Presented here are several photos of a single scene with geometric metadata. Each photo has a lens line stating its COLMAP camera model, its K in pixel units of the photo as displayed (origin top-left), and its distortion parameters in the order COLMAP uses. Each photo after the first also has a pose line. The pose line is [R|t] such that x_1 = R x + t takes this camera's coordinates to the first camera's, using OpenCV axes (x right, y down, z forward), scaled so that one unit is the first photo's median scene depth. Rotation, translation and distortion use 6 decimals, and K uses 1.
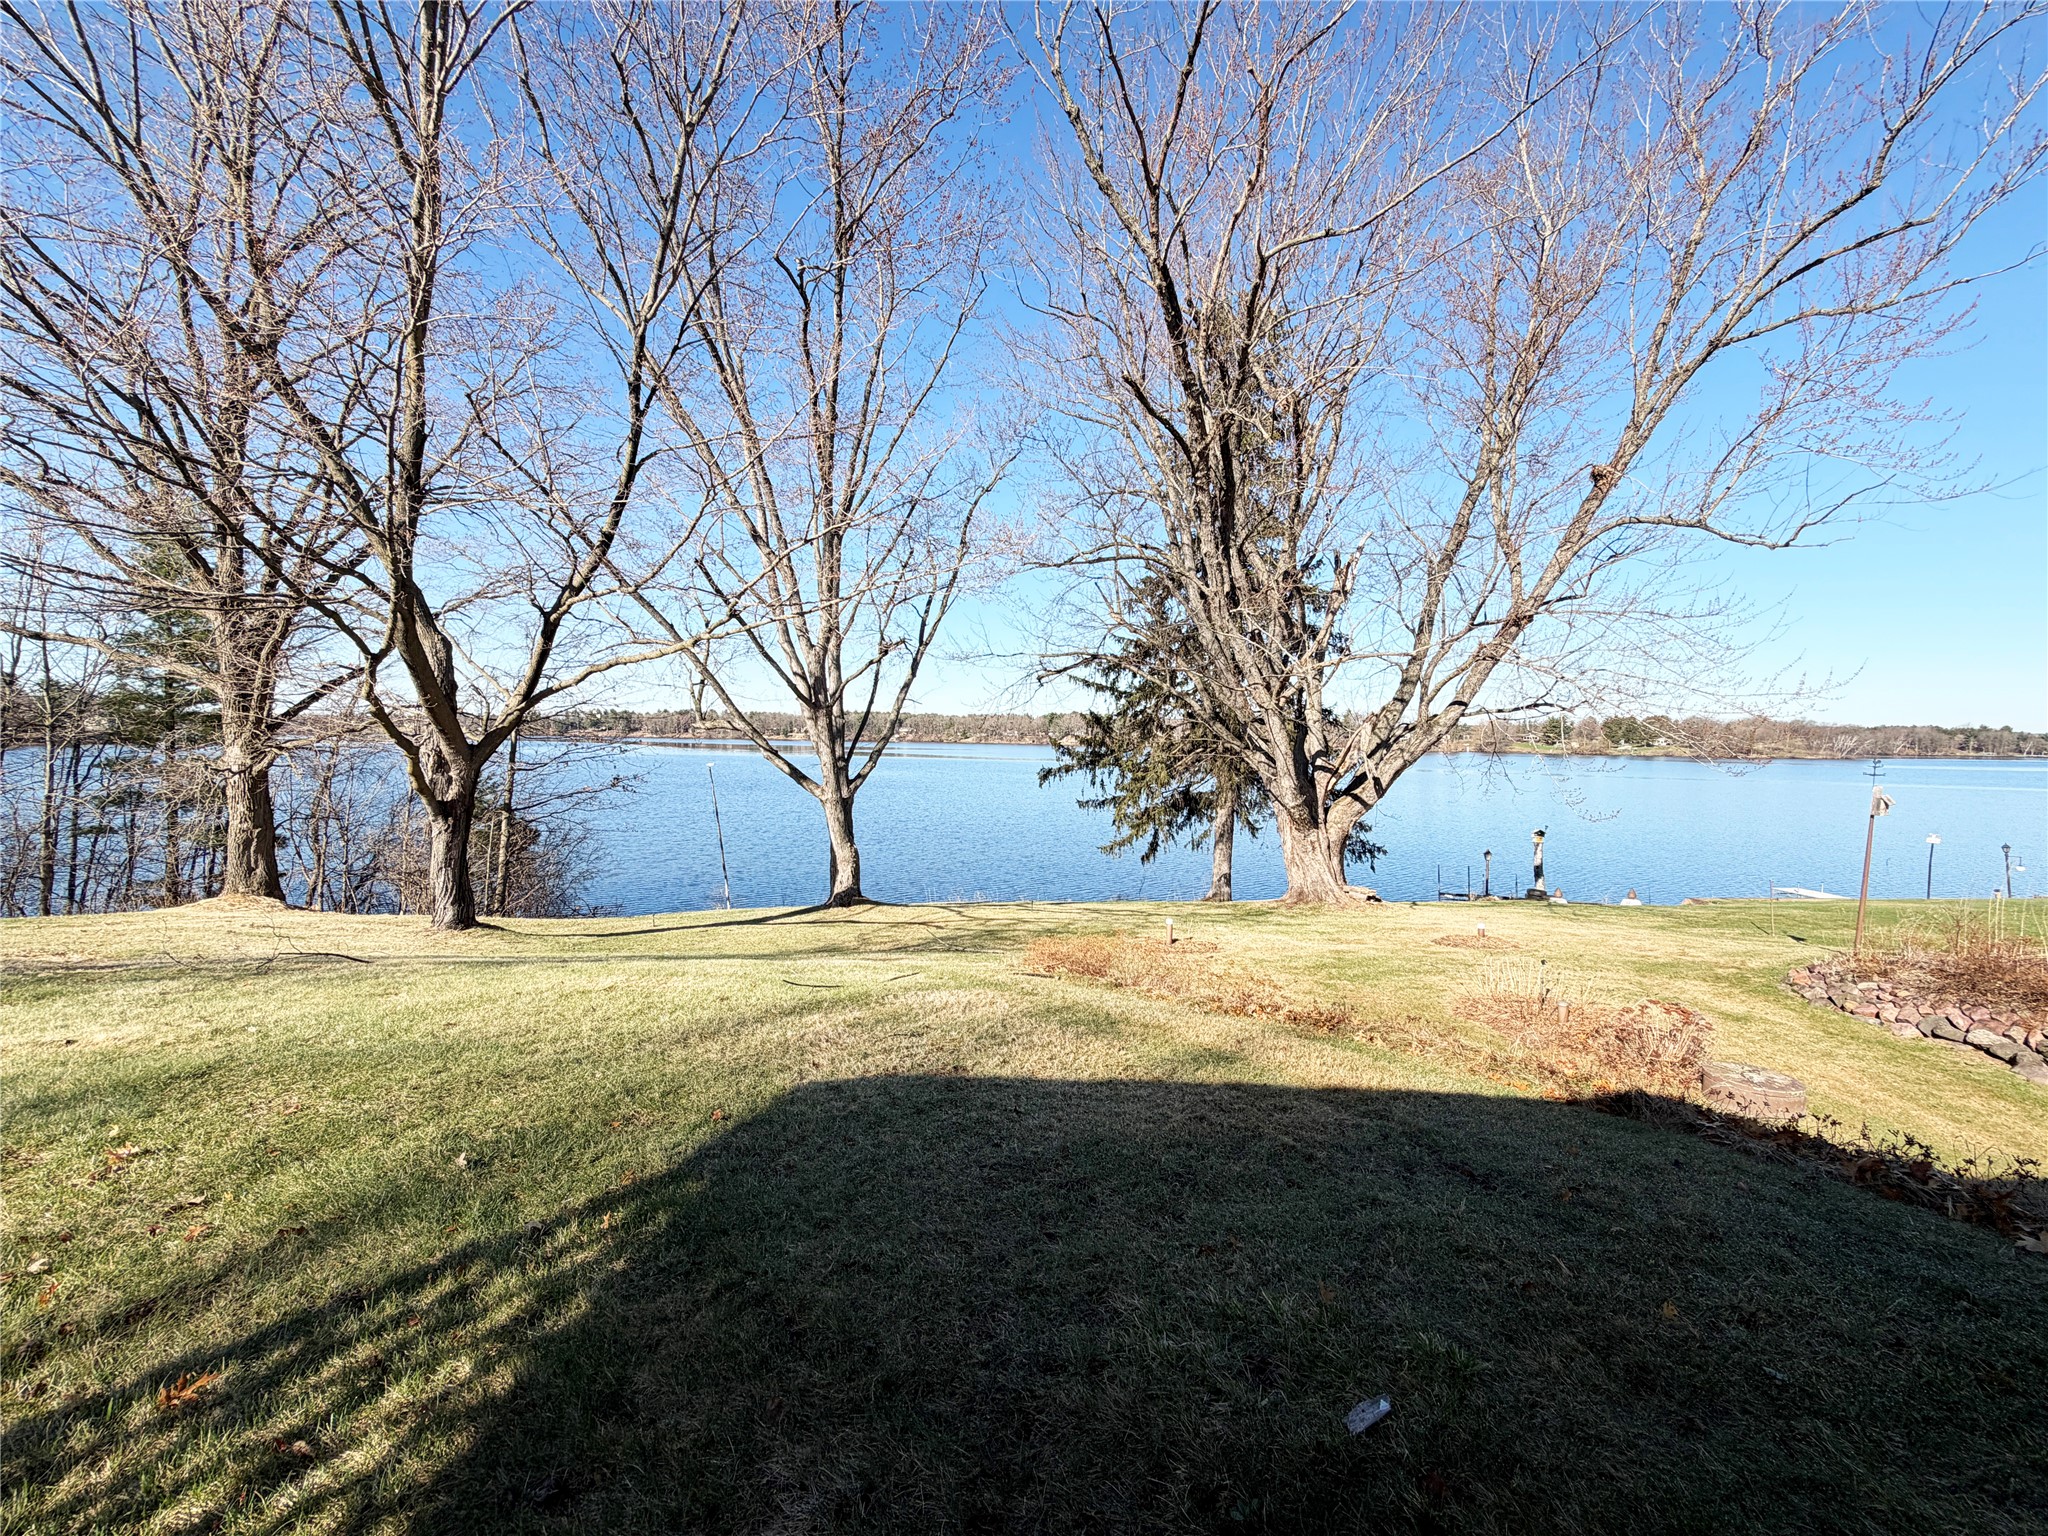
lens RADIAL K [[814.0, 0, 1019.7], [0, 814.0, 771.3], [0, 0, 1]] dist [0.000430, -0.000151]
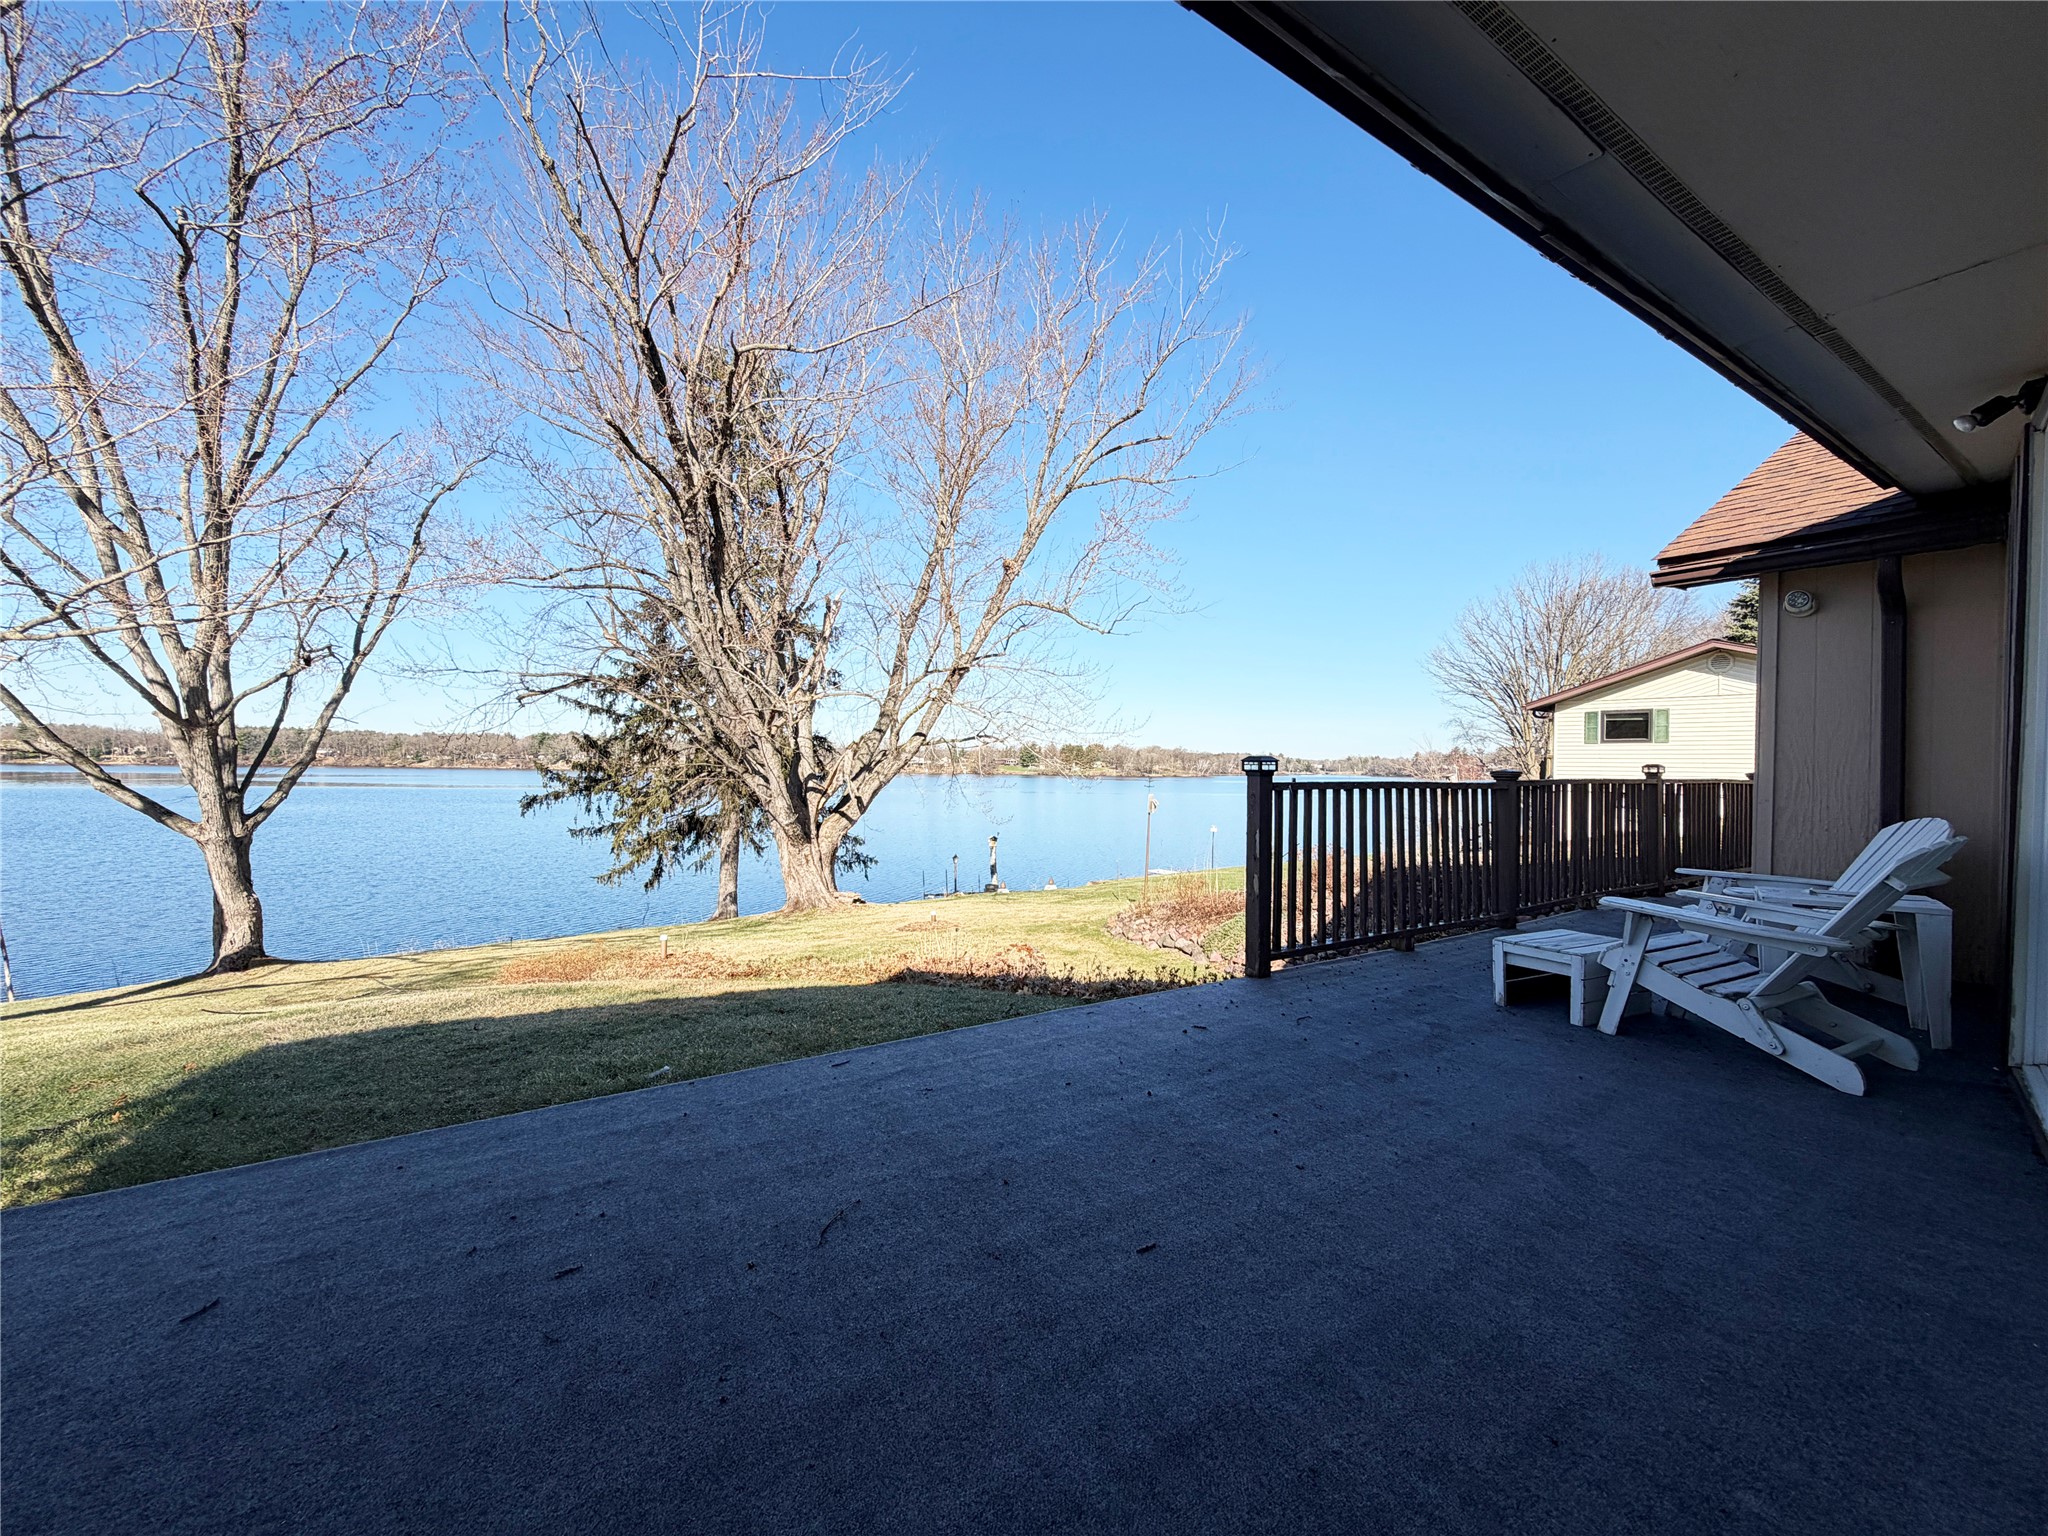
lens RADIAL K [[814.0, 0, 1019.7], [0, 814.0, 771.3], [0, 0, 1]] dist [0.000430, -0.000151]
pose [[0.842418, -0.006855, 0.538781, 0.004854], [0.022415, 0.999499, -0.022331, 0.002731], [-0.538358, 0.030889, 0.842150, -0.103760]]
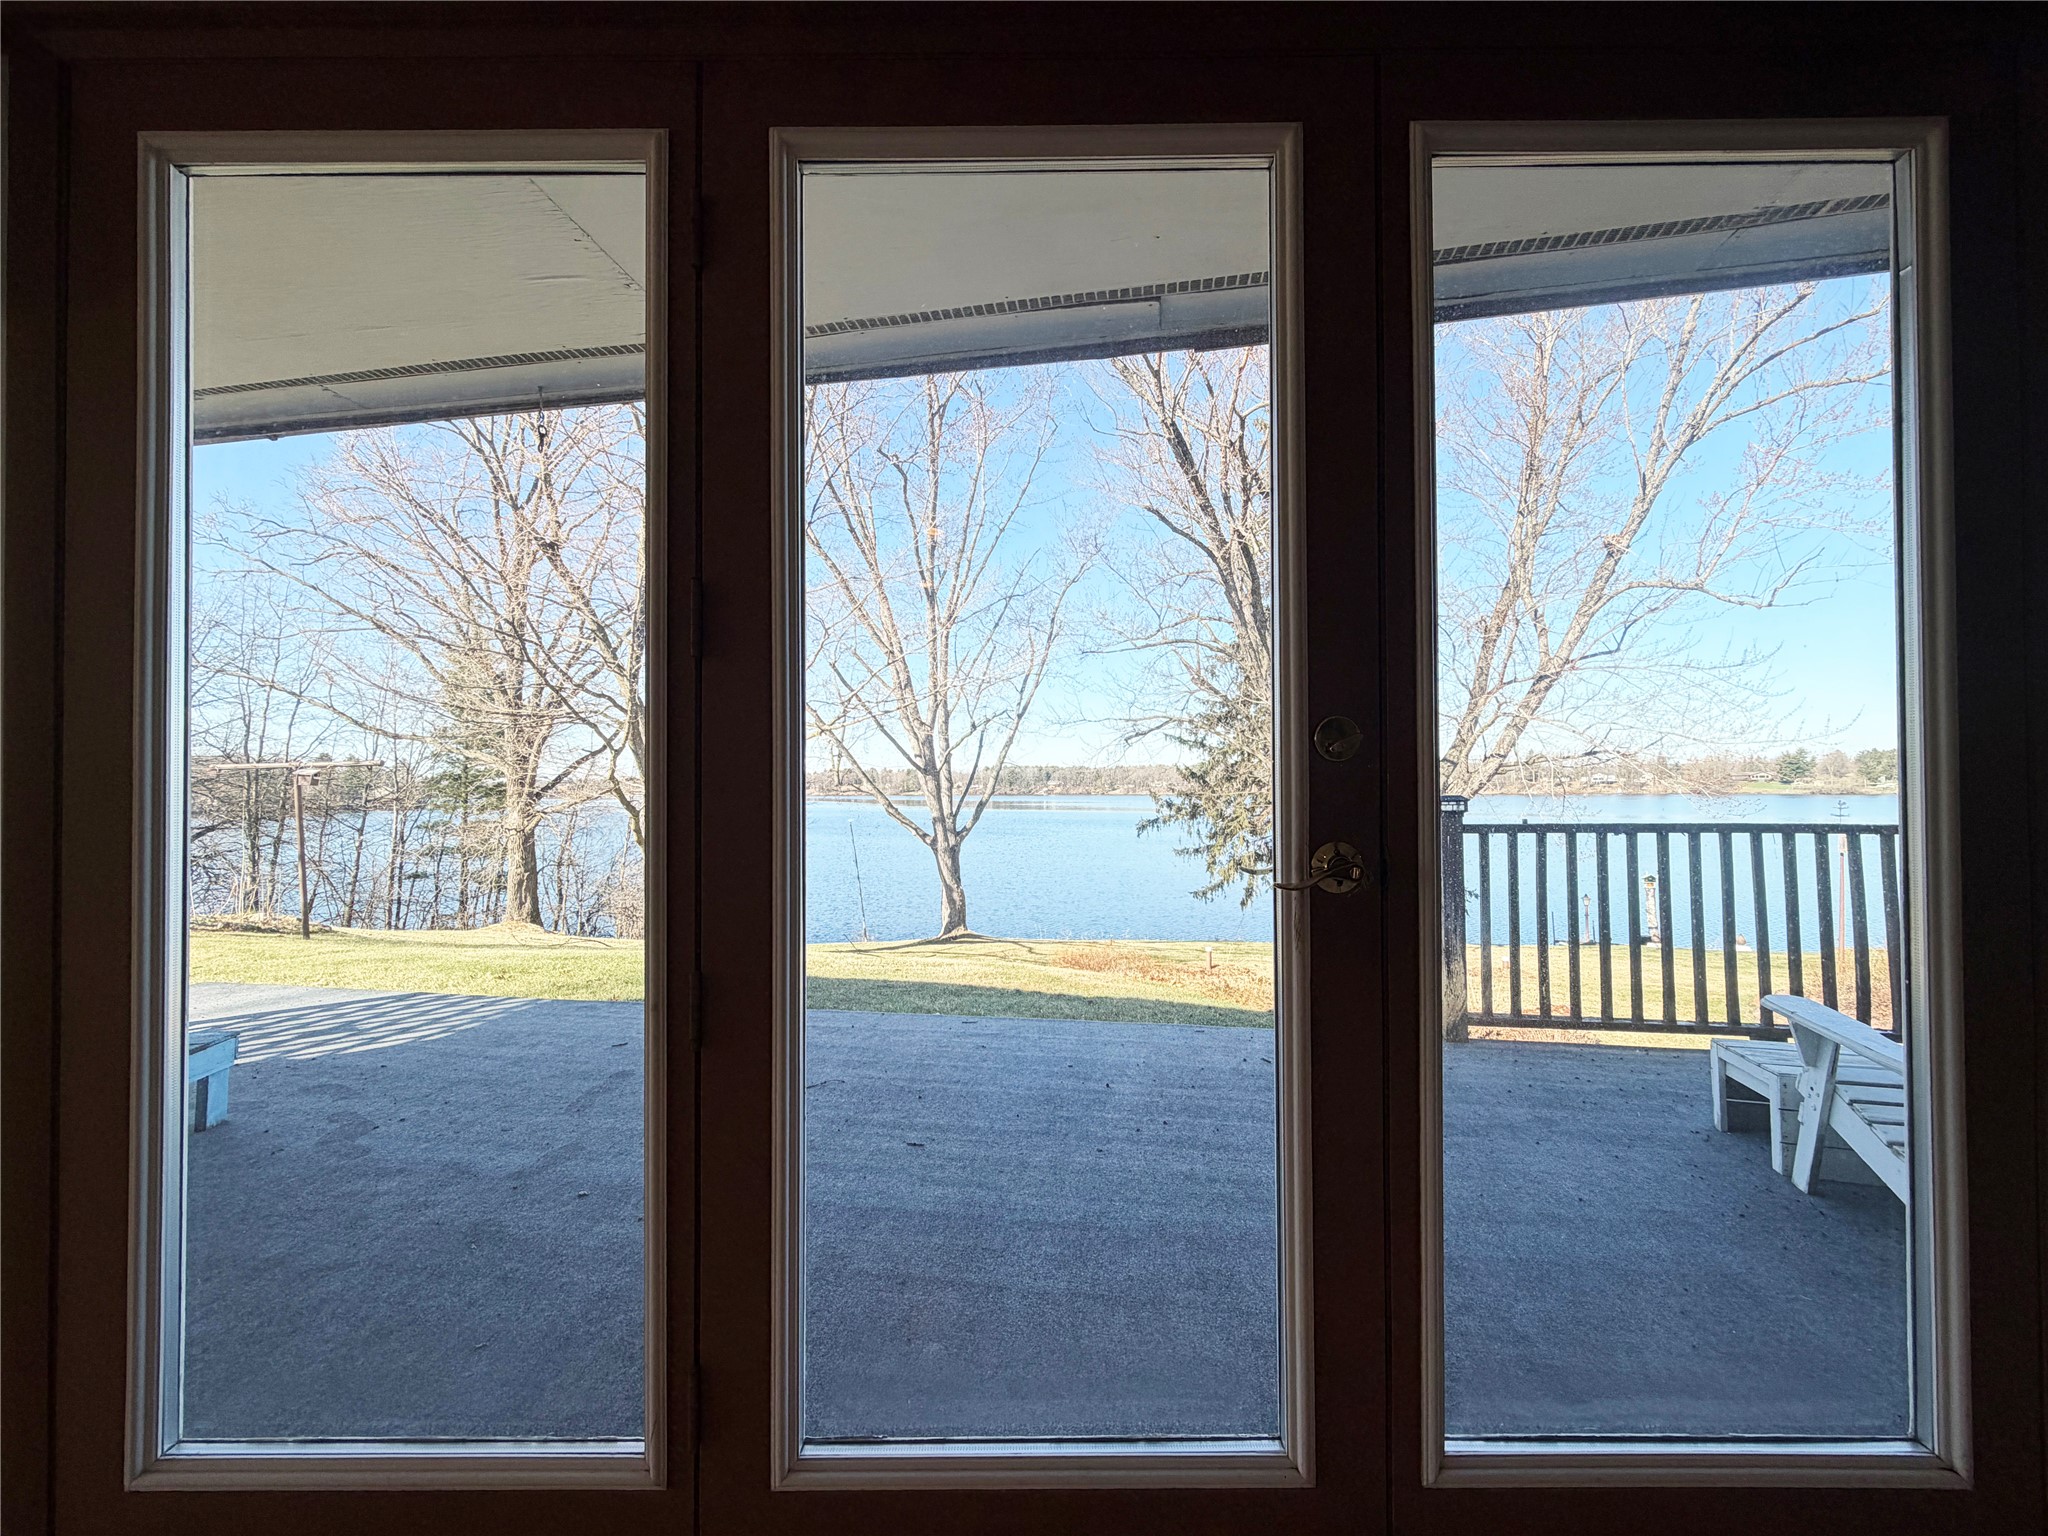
lens RADIAL K [[814.0, 0, 1019.7], [0, 814.0, 771.3], [0, 0, 1]] dist [0.000430, -0.000151]
pose [[0.983034, -0.024703, -0.181751, 0.101191], [0.013043, 0.997795, -0.065072, 0.001214], [0.182957, 0.061597, 0.981189, -0.162660]]
